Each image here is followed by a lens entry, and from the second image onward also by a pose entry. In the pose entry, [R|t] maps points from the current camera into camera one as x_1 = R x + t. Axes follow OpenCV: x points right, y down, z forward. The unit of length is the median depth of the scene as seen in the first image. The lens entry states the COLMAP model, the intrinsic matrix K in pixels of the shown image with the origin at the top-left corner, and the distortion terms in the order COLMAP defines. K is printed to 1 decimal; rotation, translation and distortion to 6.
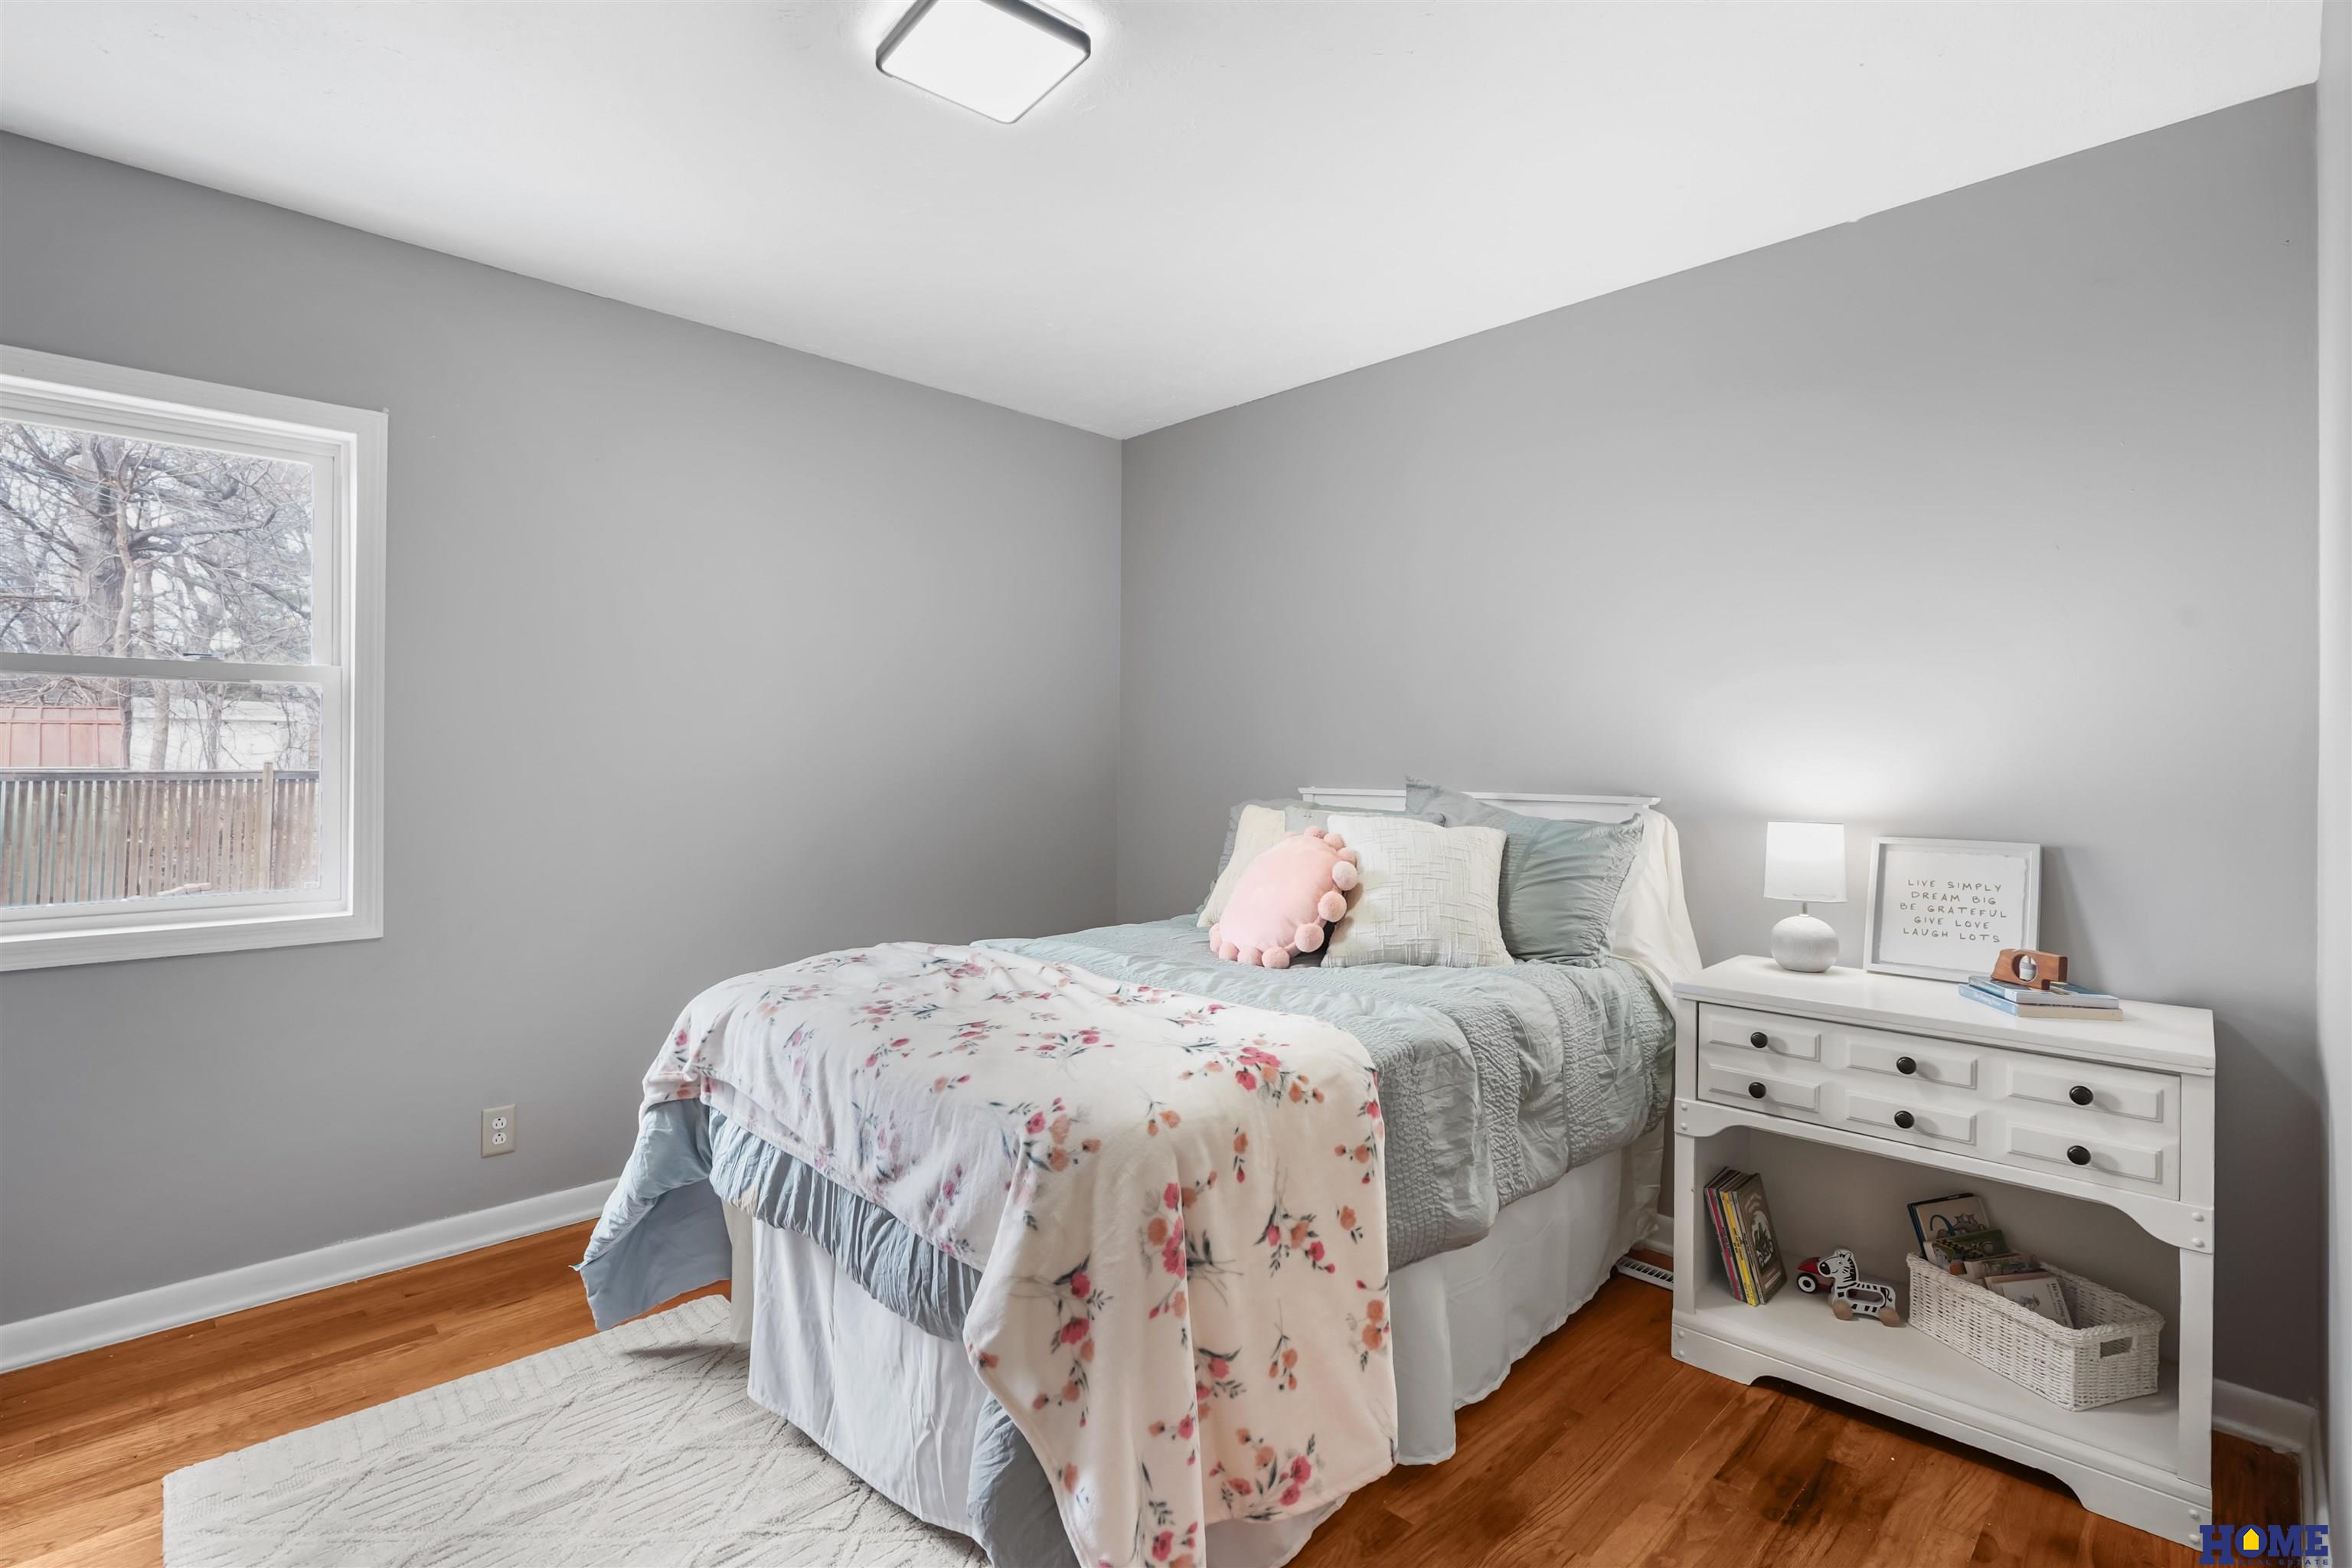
lens RADIAL K [[1070.6, 0, 1175.0], [0, 1070.6, 765.6], [0, 0, 1]] dist [-0.009940, 0.001577]
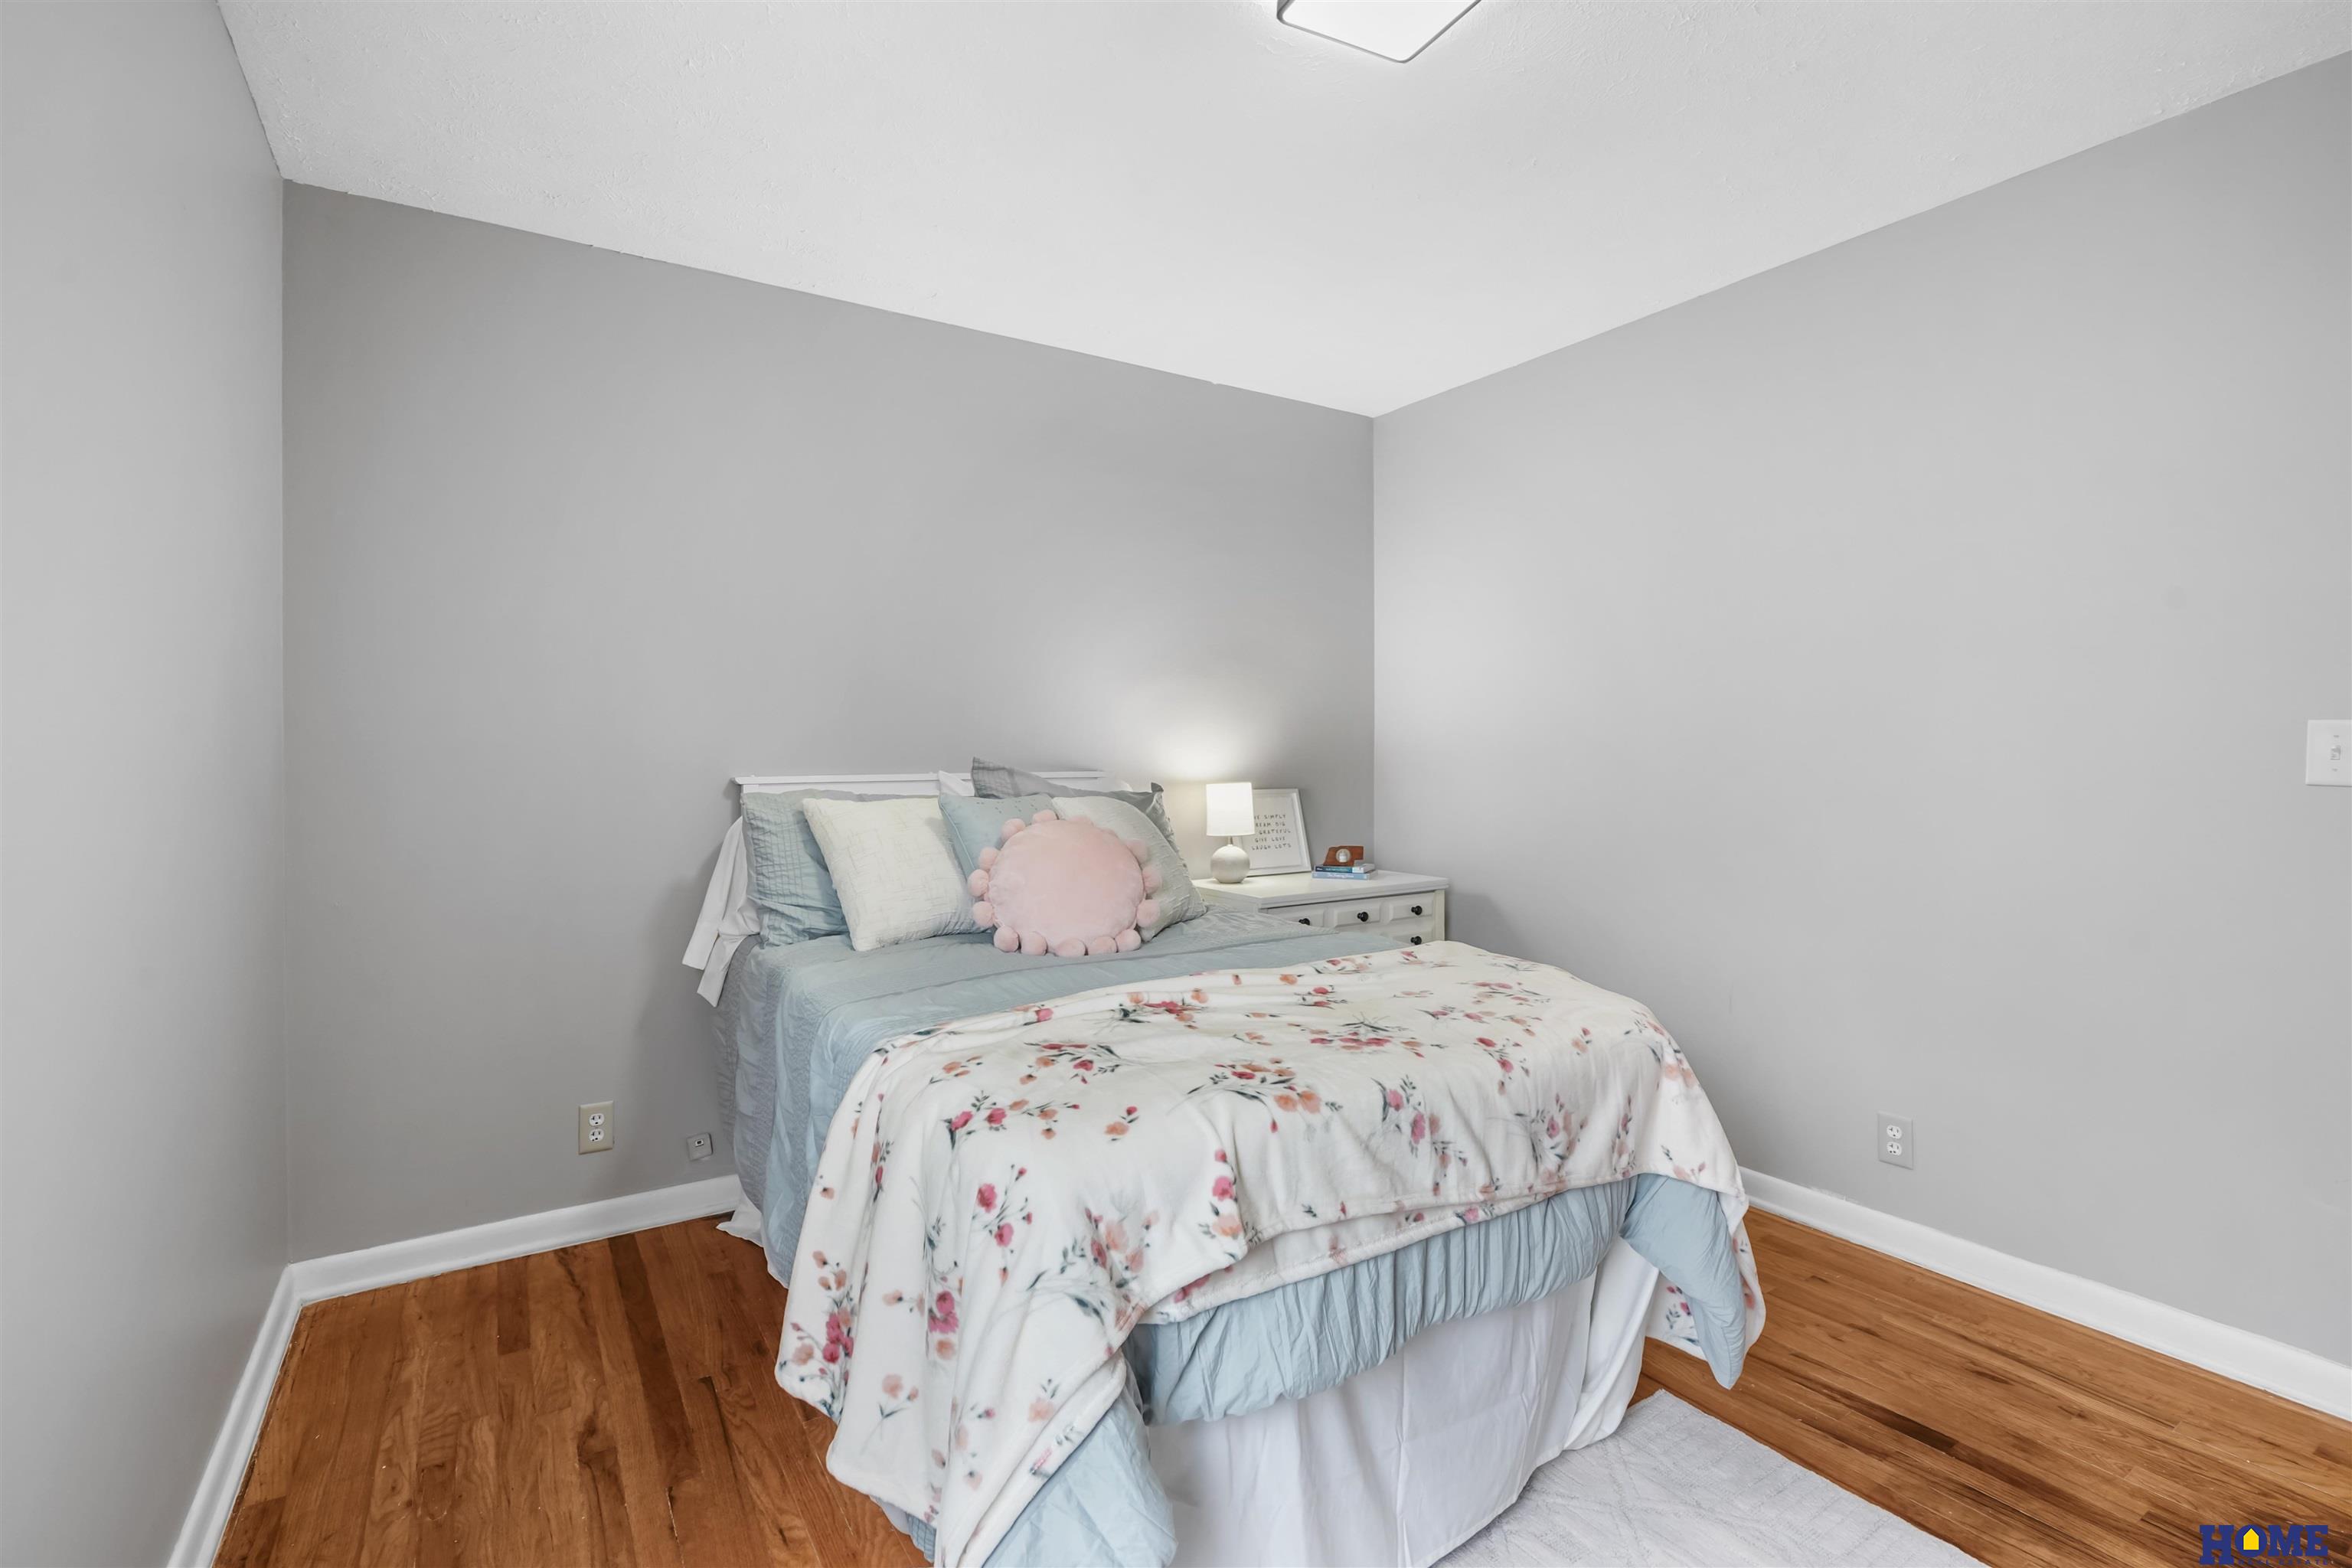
lens RADIAL K [[1070.6, 0, 1175.0], [0, 1070.6, 765.6], [0, 0, 1]] dist [-0.009940, 0.001577]
pose [[0.228206, -0.023971, 0.973318, -0.984769], [0.007582, 0.999710, 0.022844, -0.005975], [-0.973583, 0.002167, 0.228322, 0.842359]]
